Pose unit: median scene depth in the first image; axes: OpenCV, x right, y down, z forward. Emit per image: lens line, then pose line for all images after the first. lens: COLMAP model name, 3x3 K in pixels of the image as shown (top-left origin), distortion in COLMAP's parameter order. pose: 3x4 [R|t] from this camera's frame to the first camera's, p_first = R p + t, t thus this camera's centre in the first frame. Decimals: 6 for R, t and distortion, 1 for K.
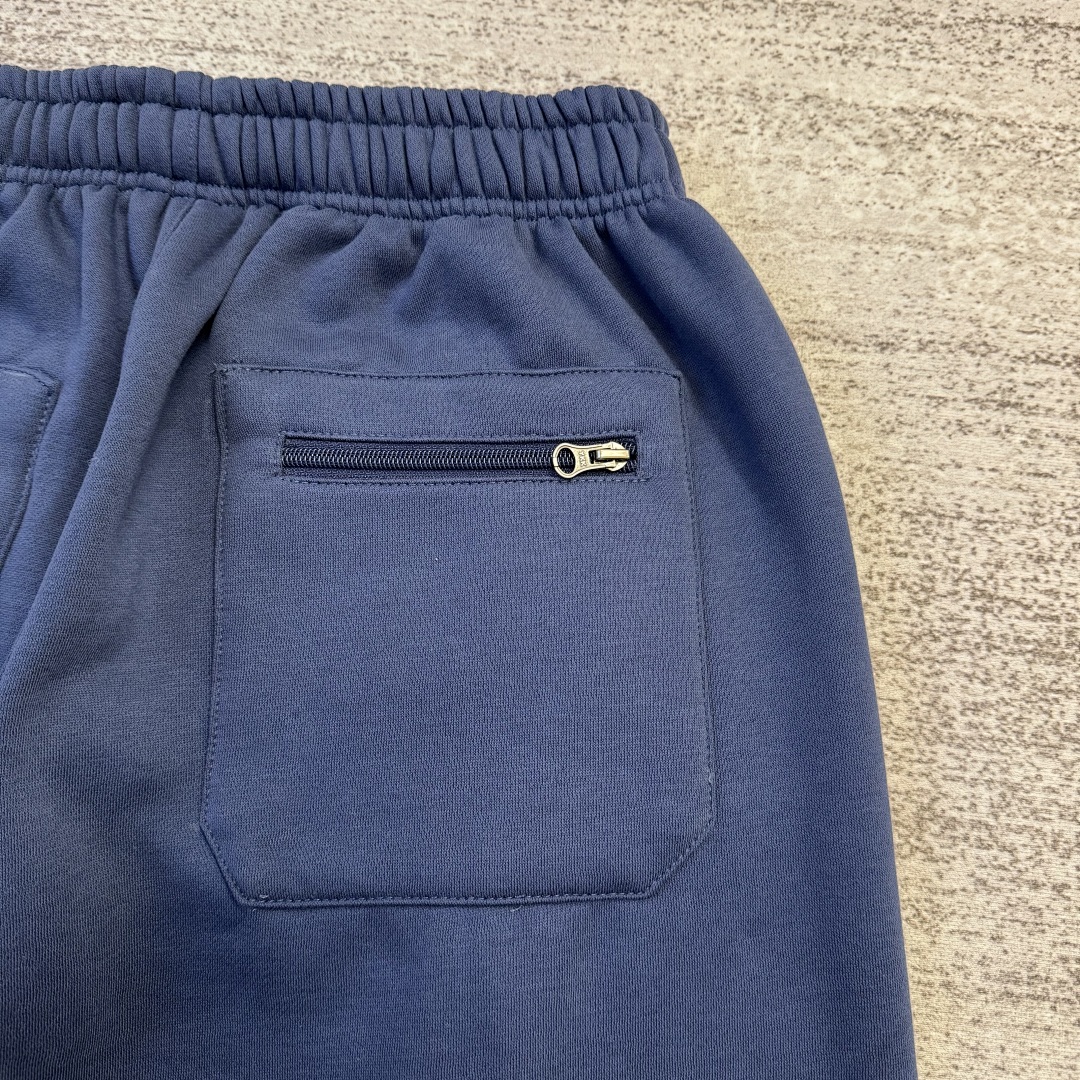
lens RADIAL K [[1078.2, 0, 536.7], [0, 1078.2, 537.0], [0, 0, 1]] dist [-0.014789, -0.011992]
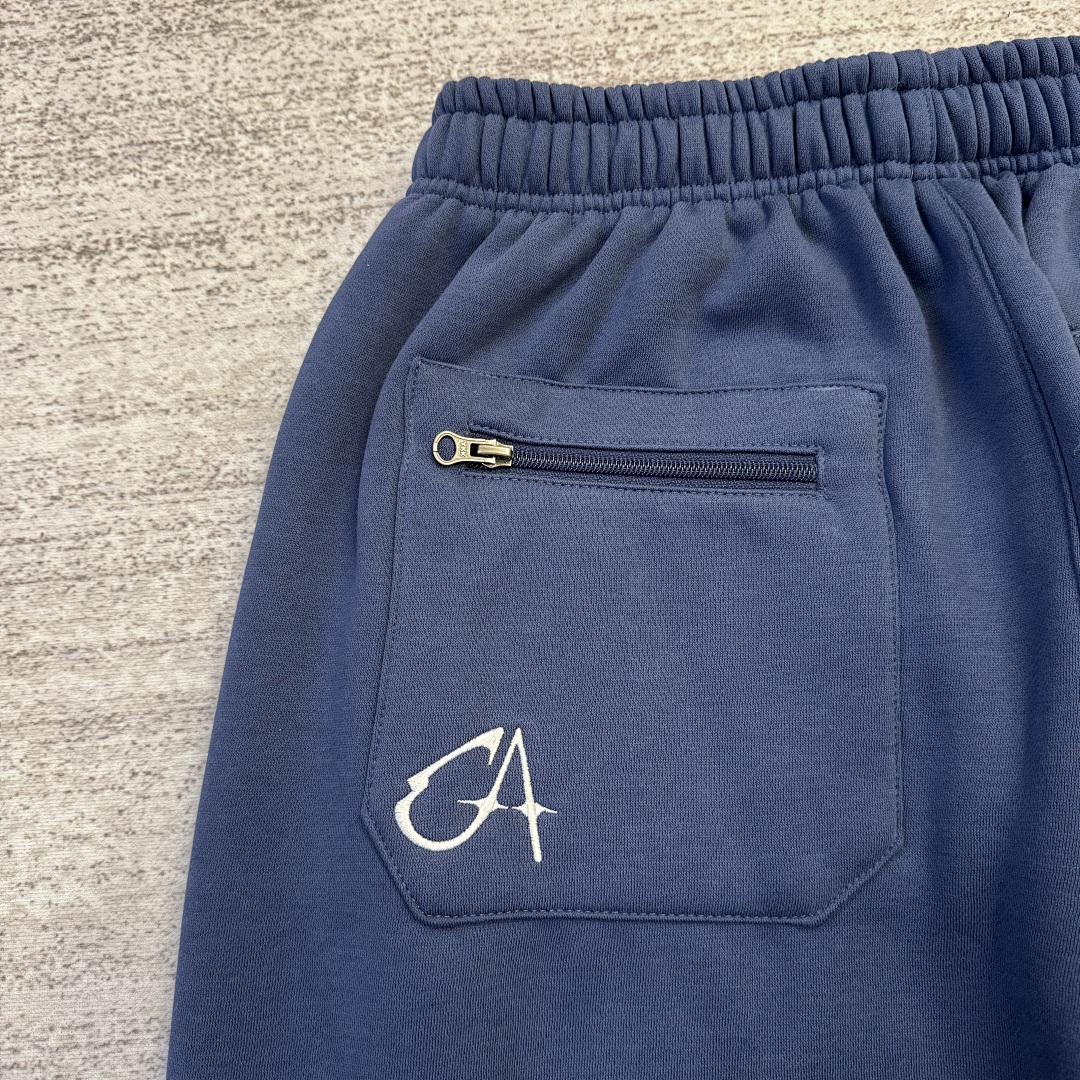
lens RADIAL K [[1044.0, 0, 544.6], [0, 1044.0, 538.5], [0, 0, 1]] dist [0.005744, -0.045336]
pose [[0.977939, -0.206899, 0.028777, -0.721801], [0.206499, 0.978311, 0.016277, -0.081898], [-0.031521, -0.009976, 0.999453, 0.064713]]
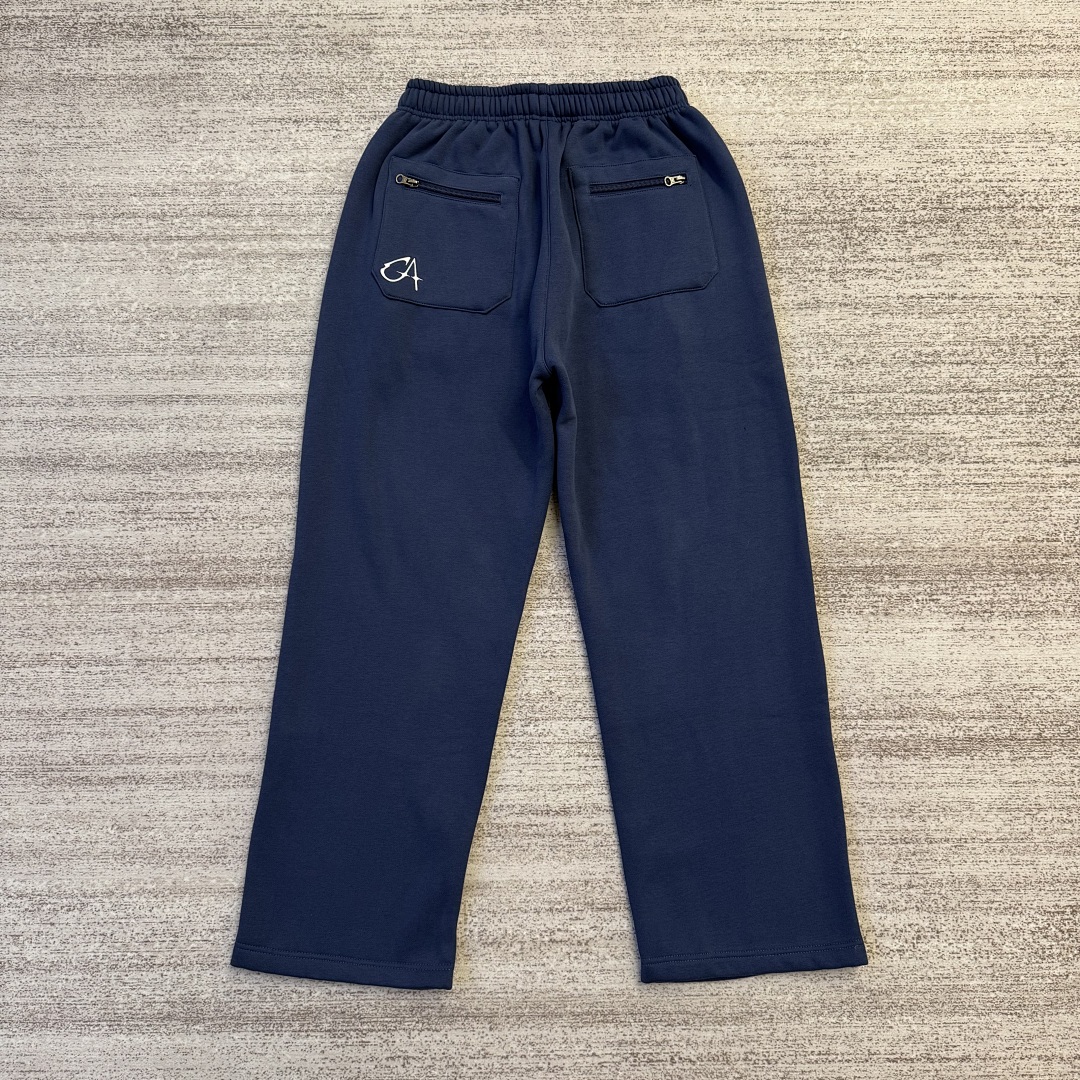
lens RADIAL K [[1011.9, 0, 540.2], [0, 1011.9, 547.8], [0, 0, 1]] dist [0.014266, -0.028176]
pose [[0.990504, -0.127526, 0.051379, -0.644637], [0.124349, 0.990367, 0.060919, 0.784136], [-0.058653, -0.053951, 0.996819, -2.162104]]
